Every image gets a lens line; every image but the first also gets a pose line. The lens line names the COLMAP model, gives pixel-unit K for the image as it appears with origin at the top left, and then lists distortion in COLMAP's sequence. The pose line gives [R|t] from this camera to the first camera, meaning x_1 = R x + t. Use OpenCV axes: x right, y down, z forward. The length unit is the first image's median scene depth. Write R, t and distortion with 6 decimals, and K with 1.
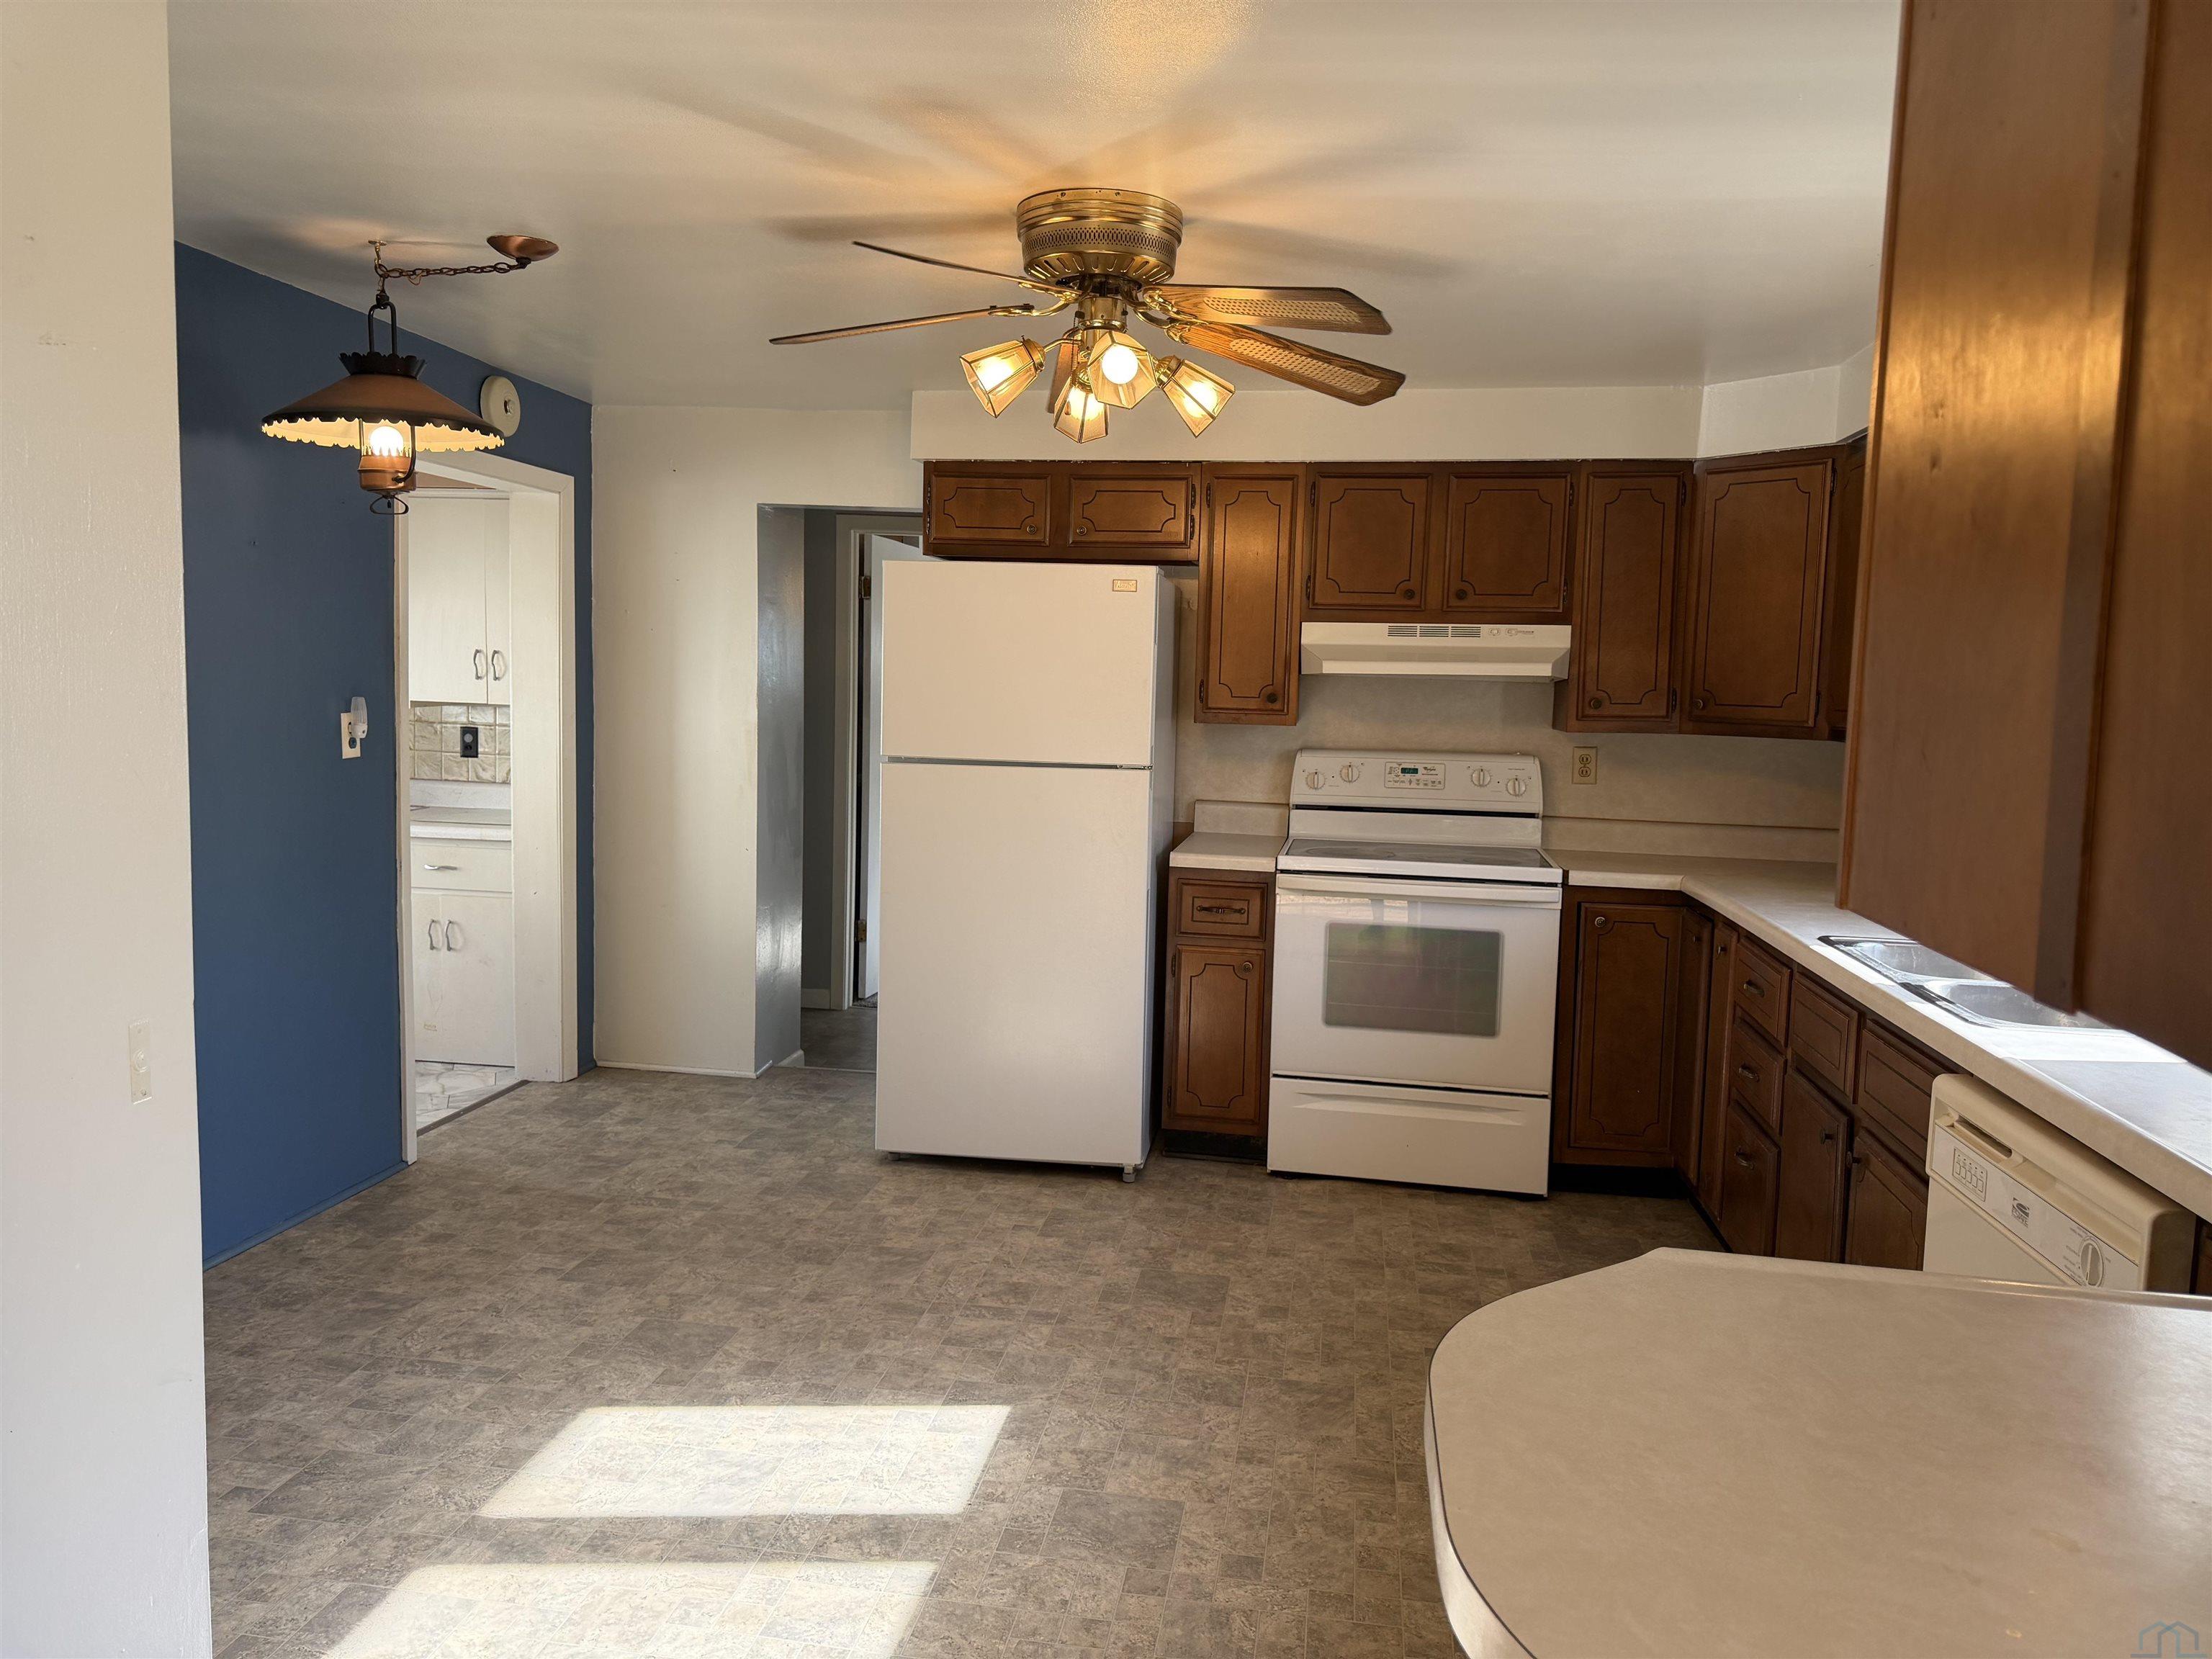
lens RADIAL K [[1555.7, 0, 1083.1], [0, 1555.7, 822.7], [0, 0, 1]] dist [0.048921, -0.045427]
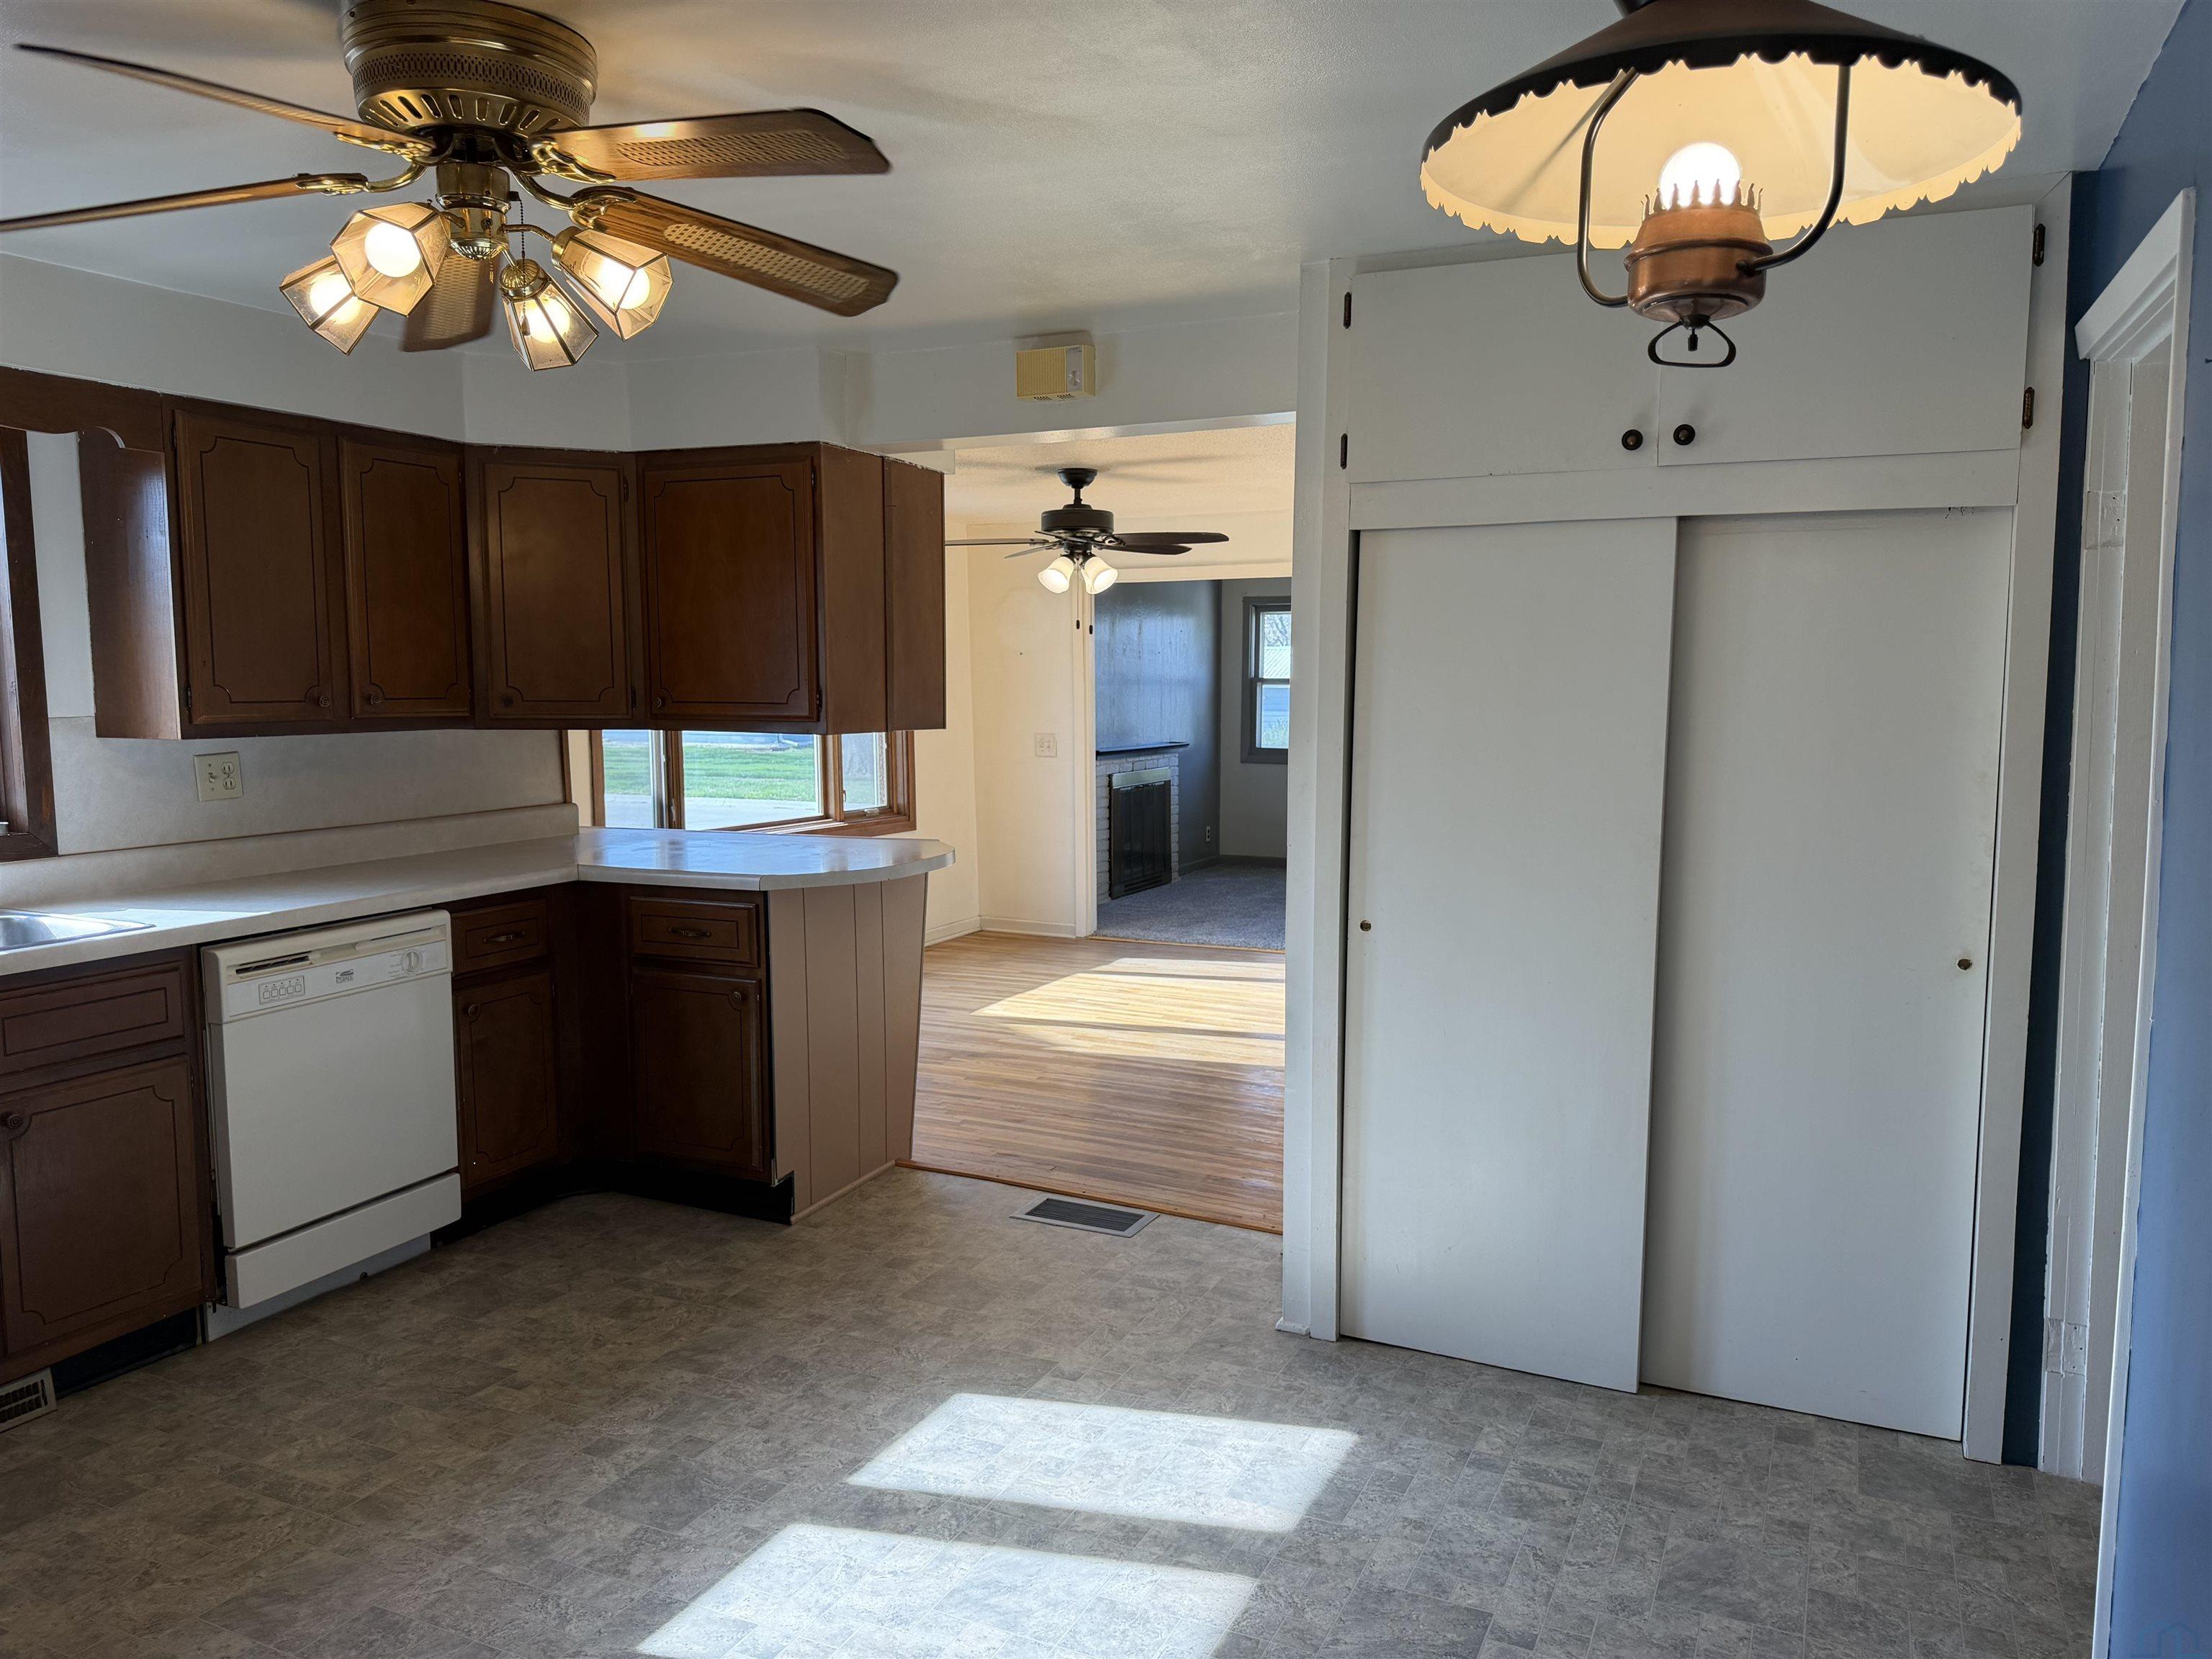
lens RADIAL K [[1555.7, 0, 1117.8], [0, 1555.7, 832.7], [0, 0, 1]] dist [0.048921, -0.045427]
pose [[-0.964213, -0.053307, 0.259716, -0.514494], [-0.002112, 0.981092, 0.193531, -0.194251], [-0.265121, 0.186056, -0.946094, 1.795775]]
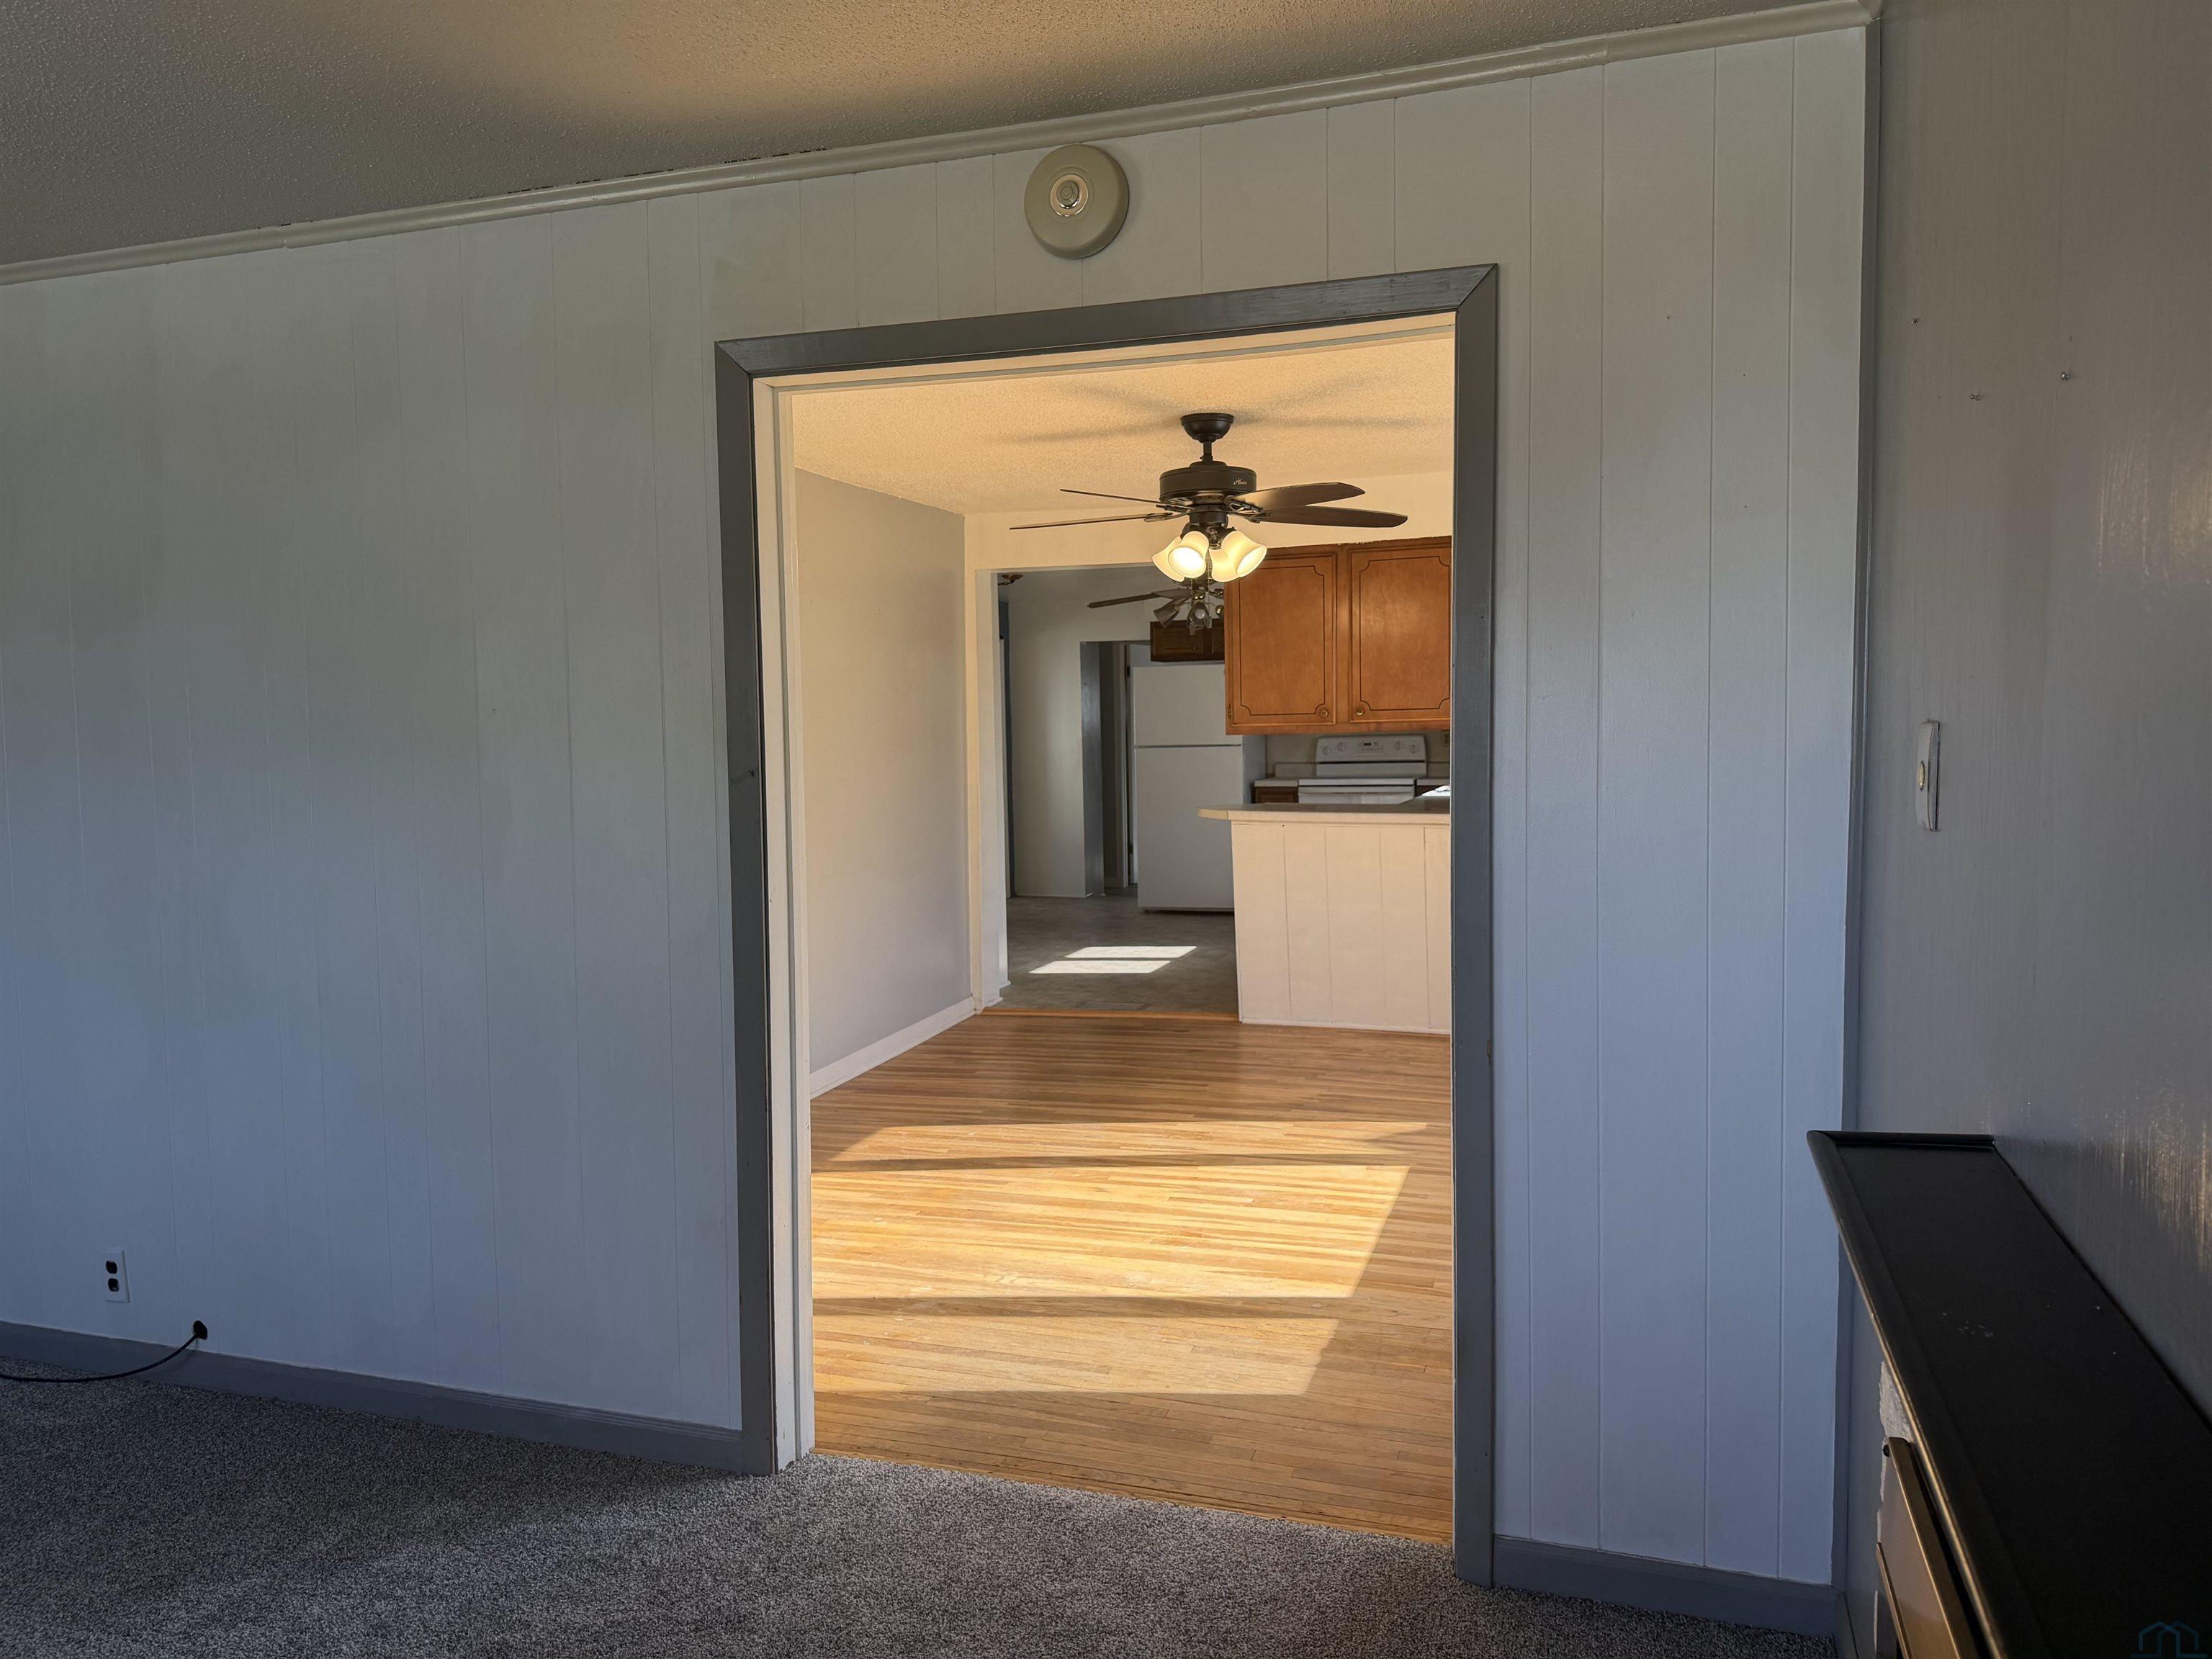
lens RADIAL K [[1555.7, 0, 1106.2], [0, 1555.7, 831.3], [0, 0, 1]] dist [0.048921, -0.045427]
pose [[0.987118, -0.035970, -0.155897, 0.326749], [0.032636, 0.999182, -0.023891, 0.239856], [0.156628, 0.018495, 0.987484, -2.306435]]
